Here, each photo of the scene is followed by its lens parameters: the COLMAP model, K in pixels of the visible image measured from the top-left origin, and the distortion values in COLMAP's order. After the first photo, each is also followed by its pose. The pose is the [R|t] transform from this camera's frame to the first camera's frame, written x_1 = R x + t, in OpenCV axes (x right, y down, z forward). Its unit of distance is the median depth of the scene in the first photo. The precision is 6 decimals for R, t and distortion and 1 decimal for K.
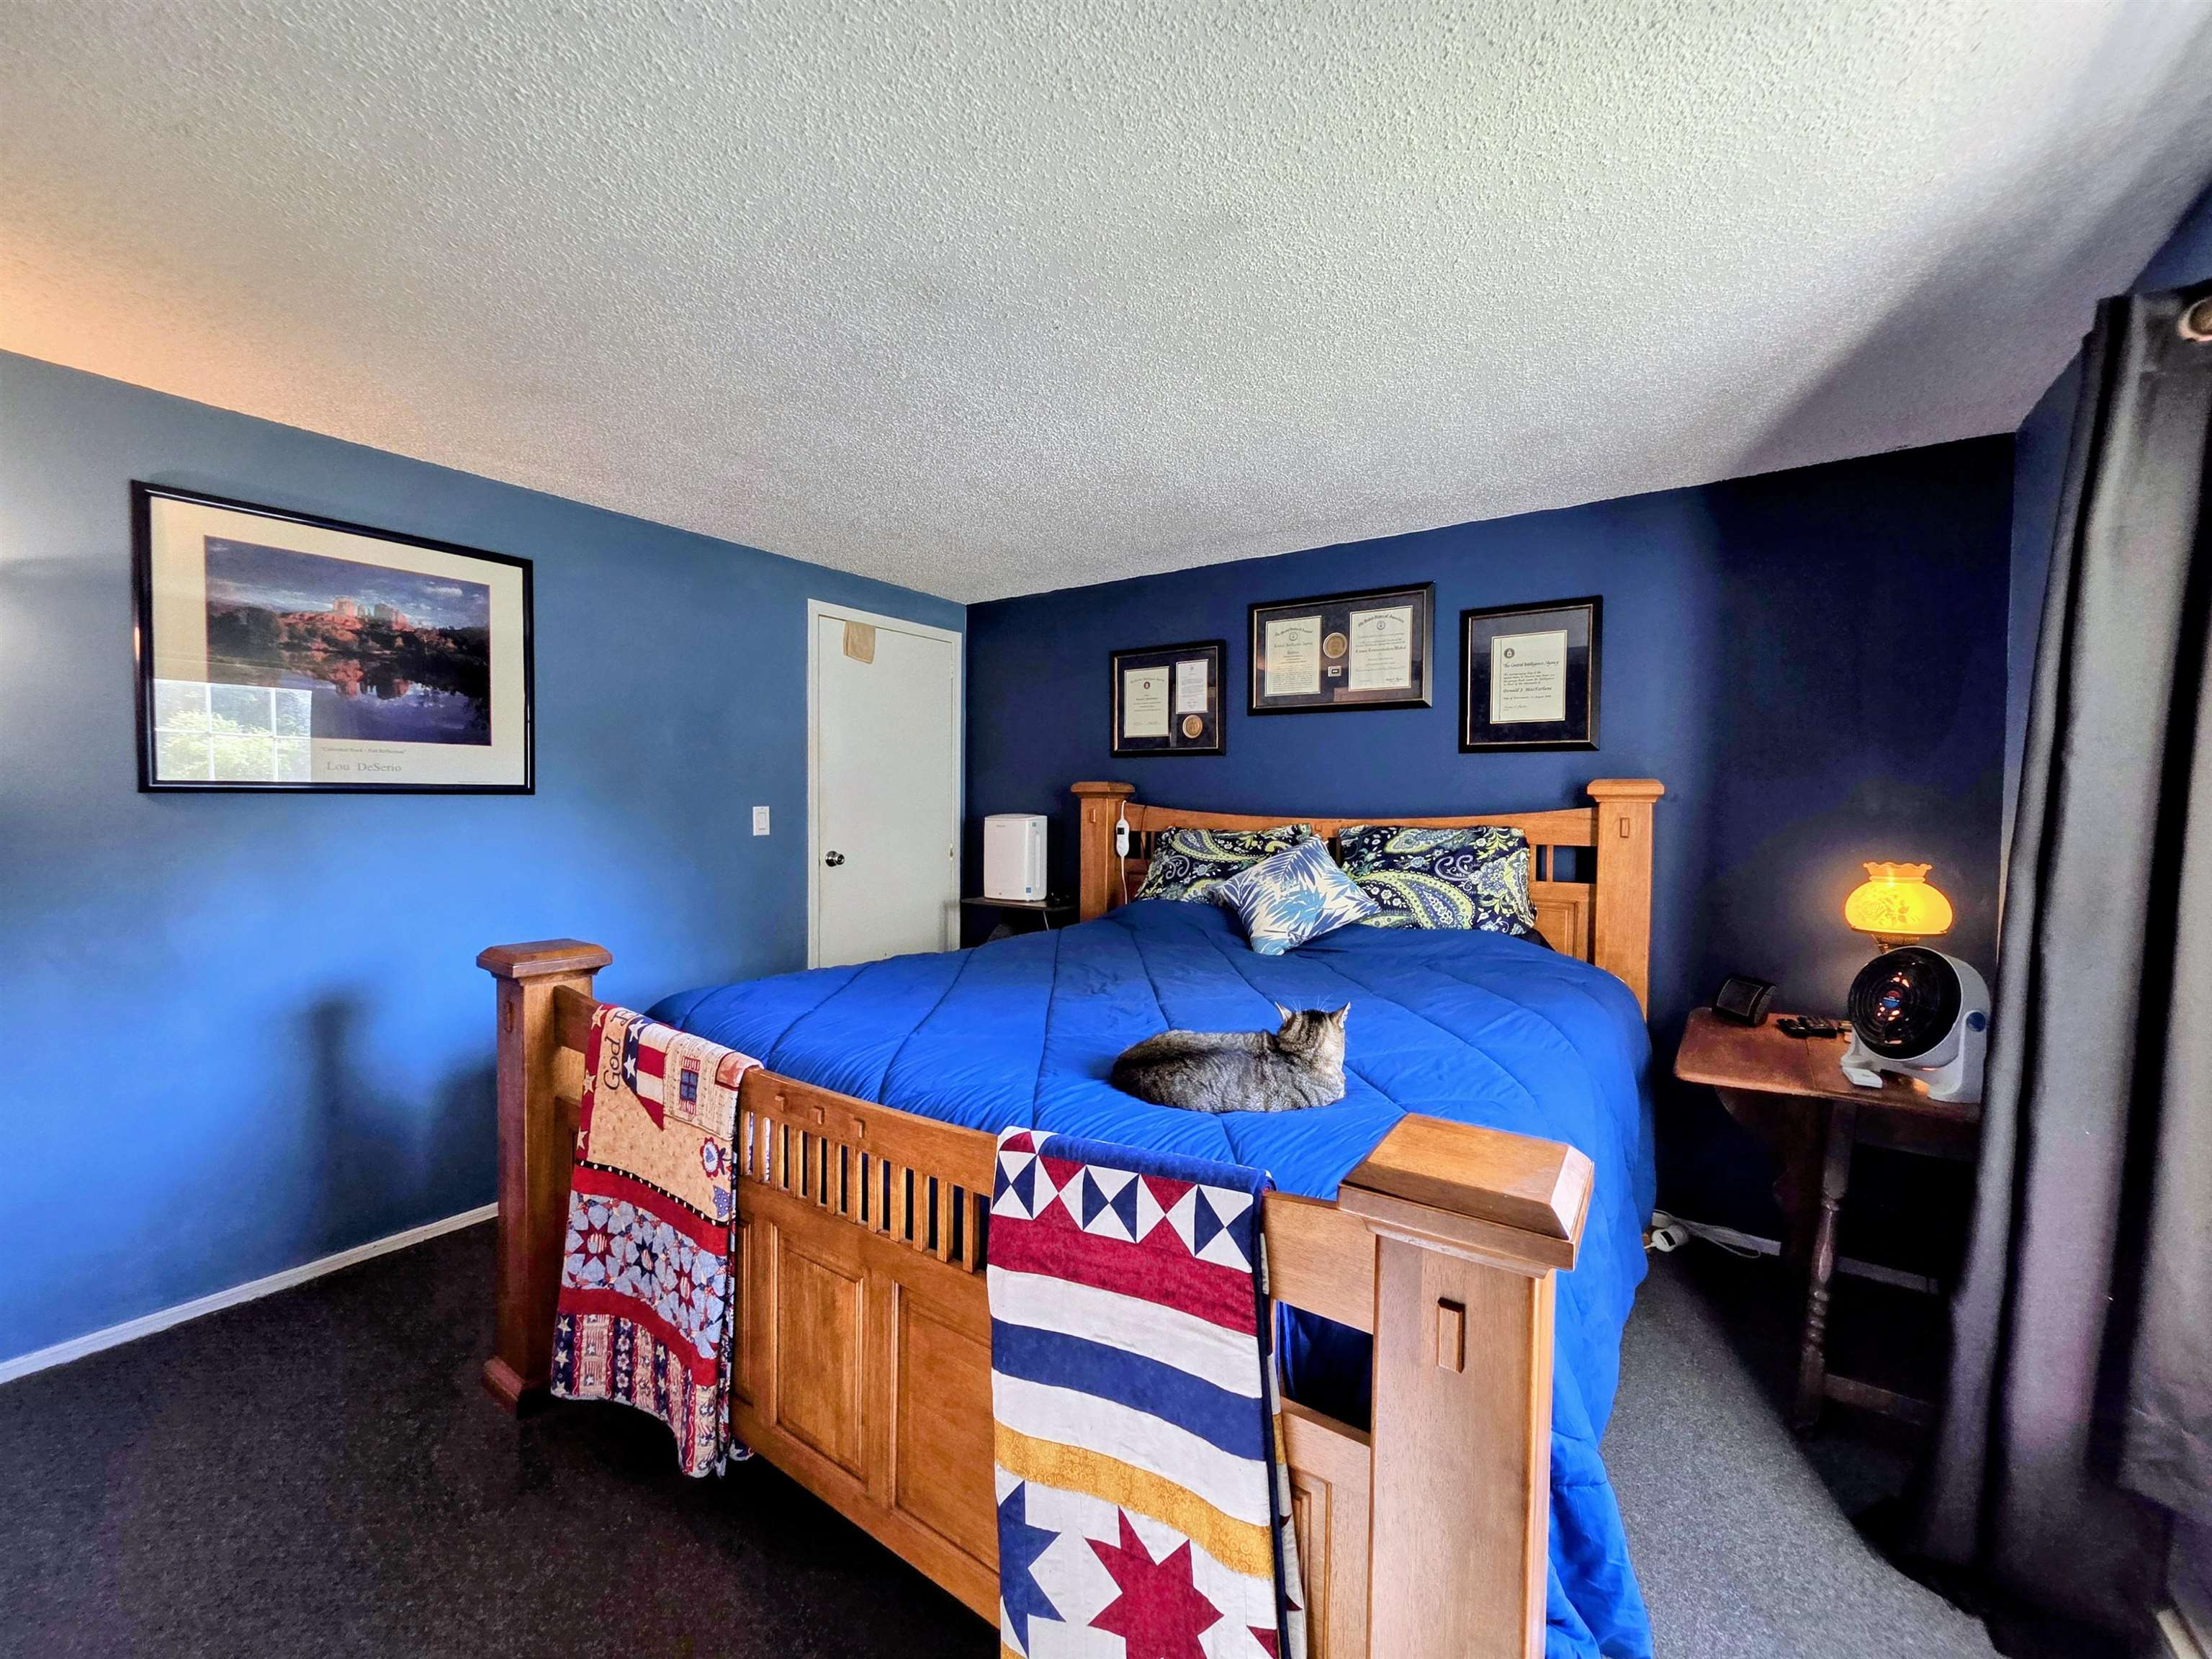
lens RADIAL K [[903.9, 0, 1127.0], [0, 903.9, 823.6], [0, 0, 1]] dist [-0.000419, -0.000020]
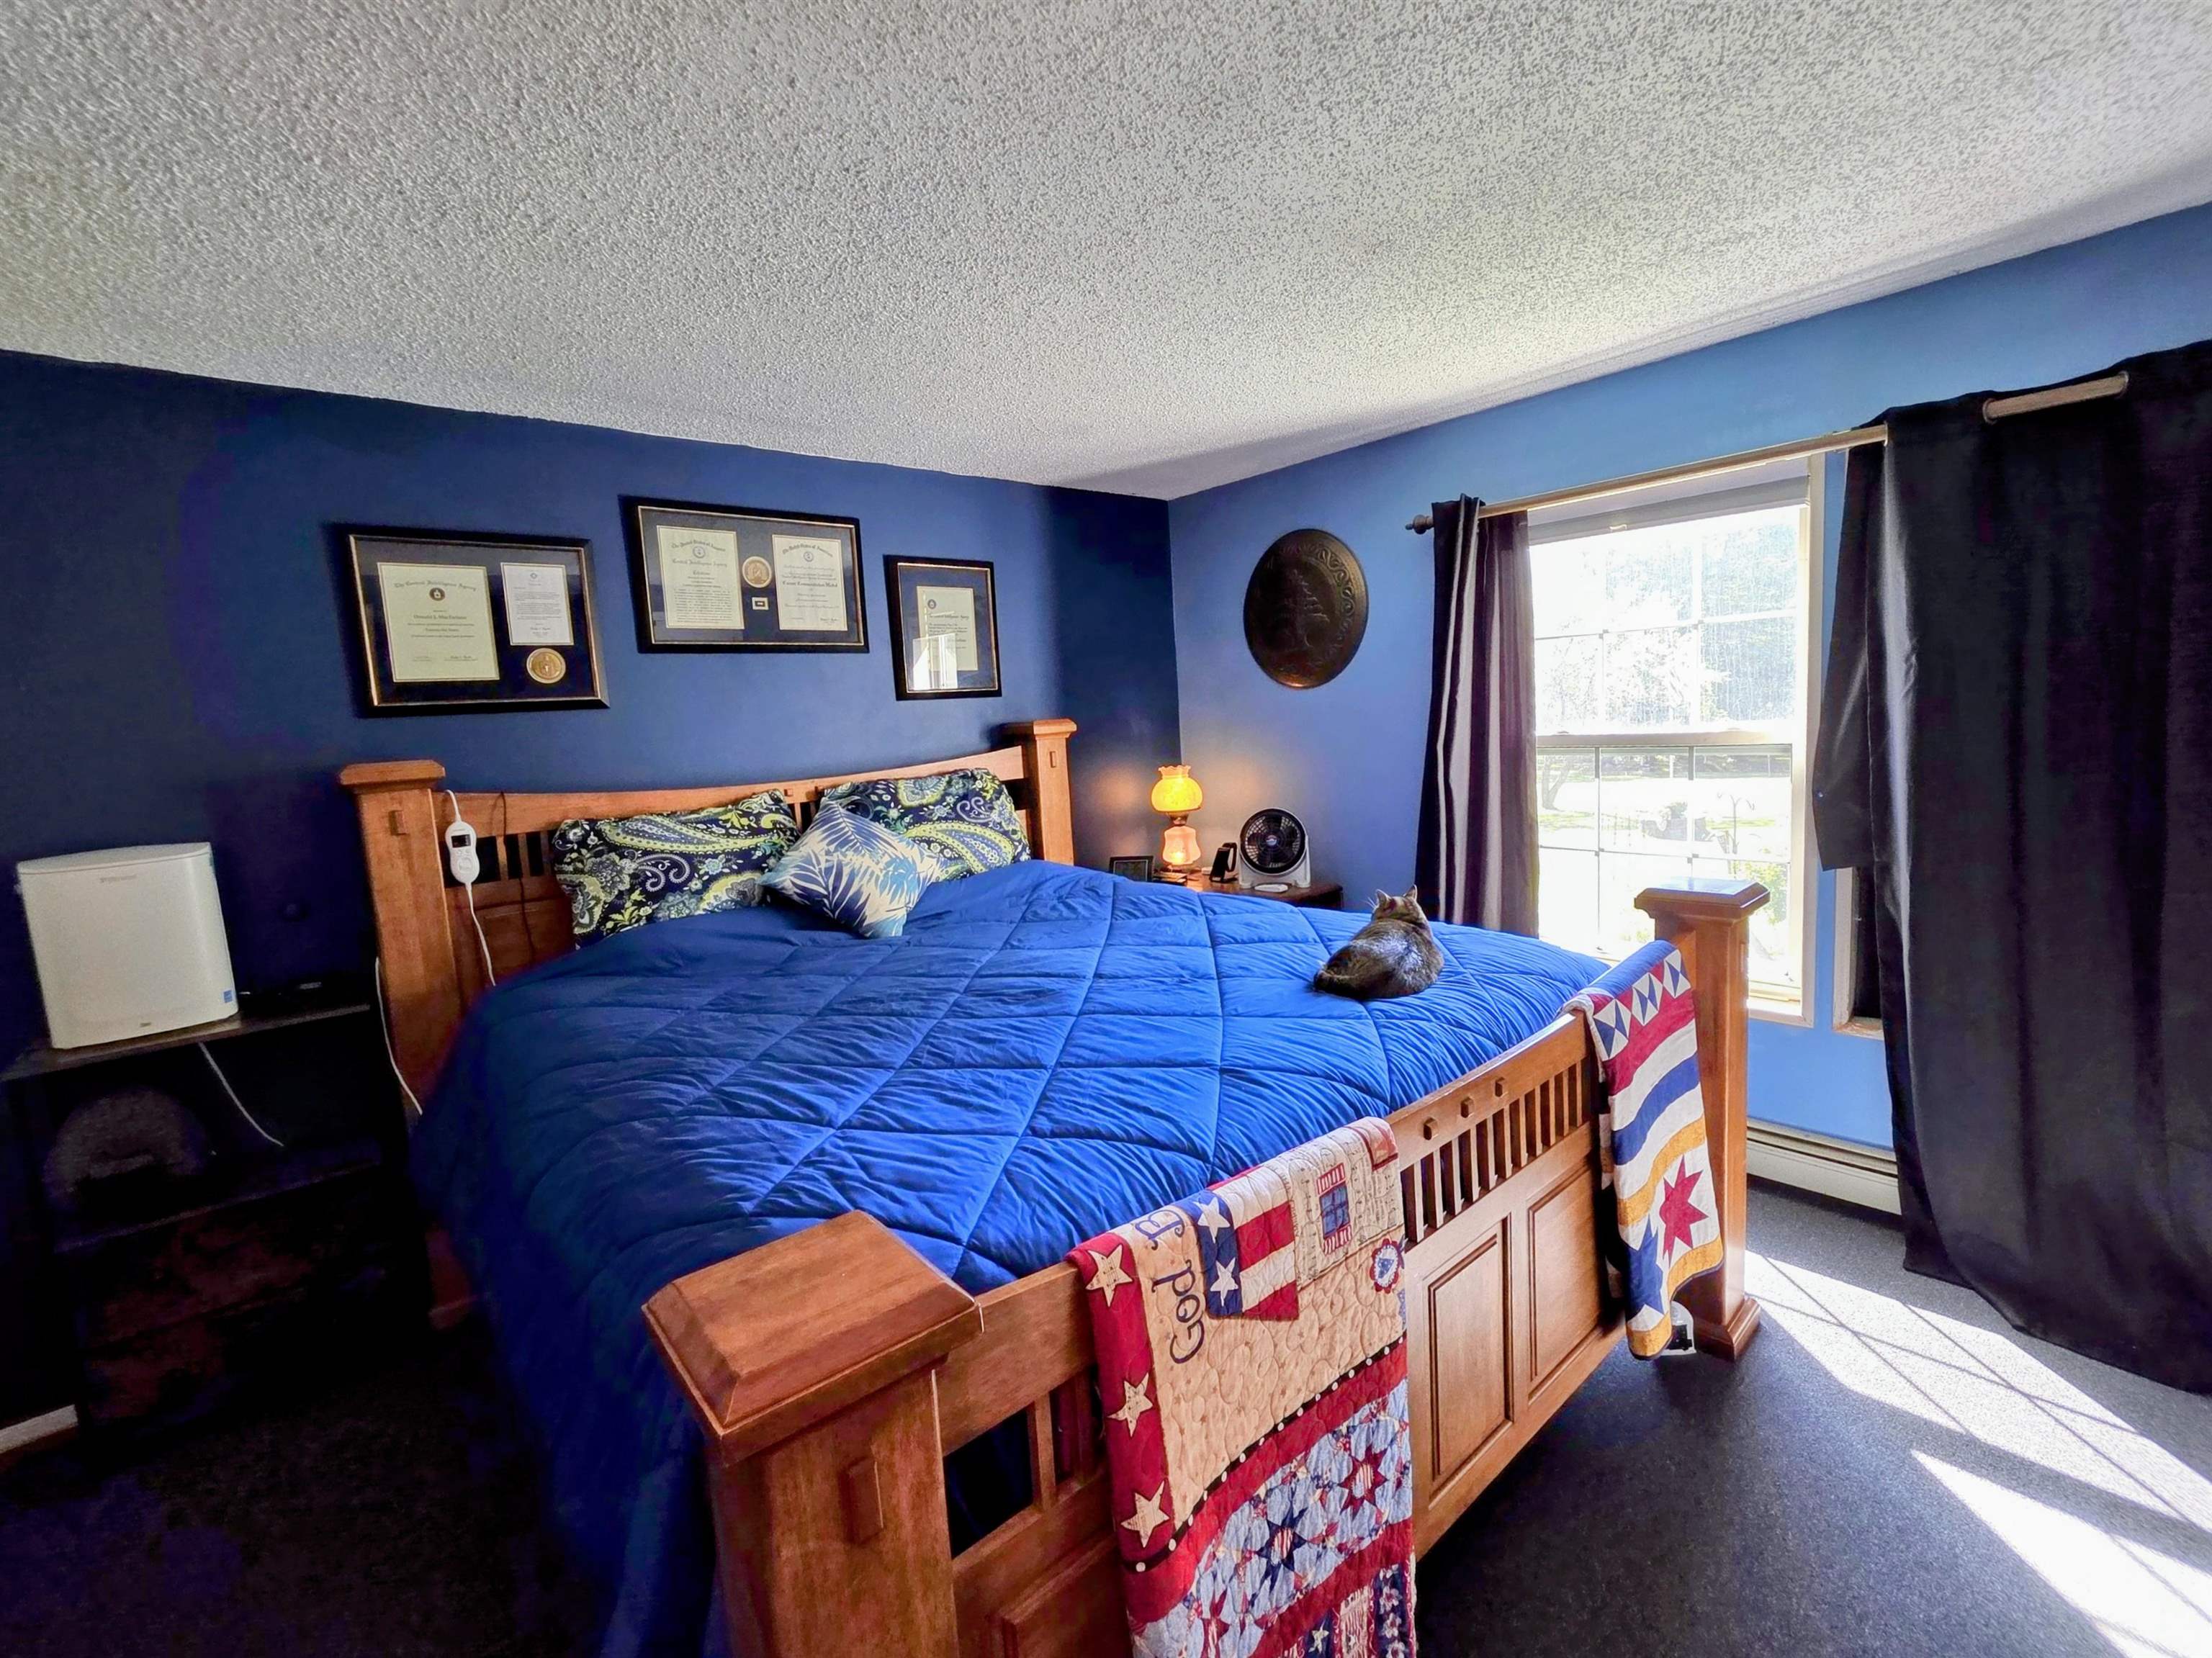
lens RADIAL K [[993.0, 0, 1106.0], [0, 993.0, 829.0], [0, 0, 1]] dist [-0.001105, -0.000036]
pose [[0.223558, -0.134904, 0.965310, -0.601832], [0.087885, 0.989131, 0.117880, -0.043980], [-0.970720, 0.058484, 0.232984, 0.494757]]
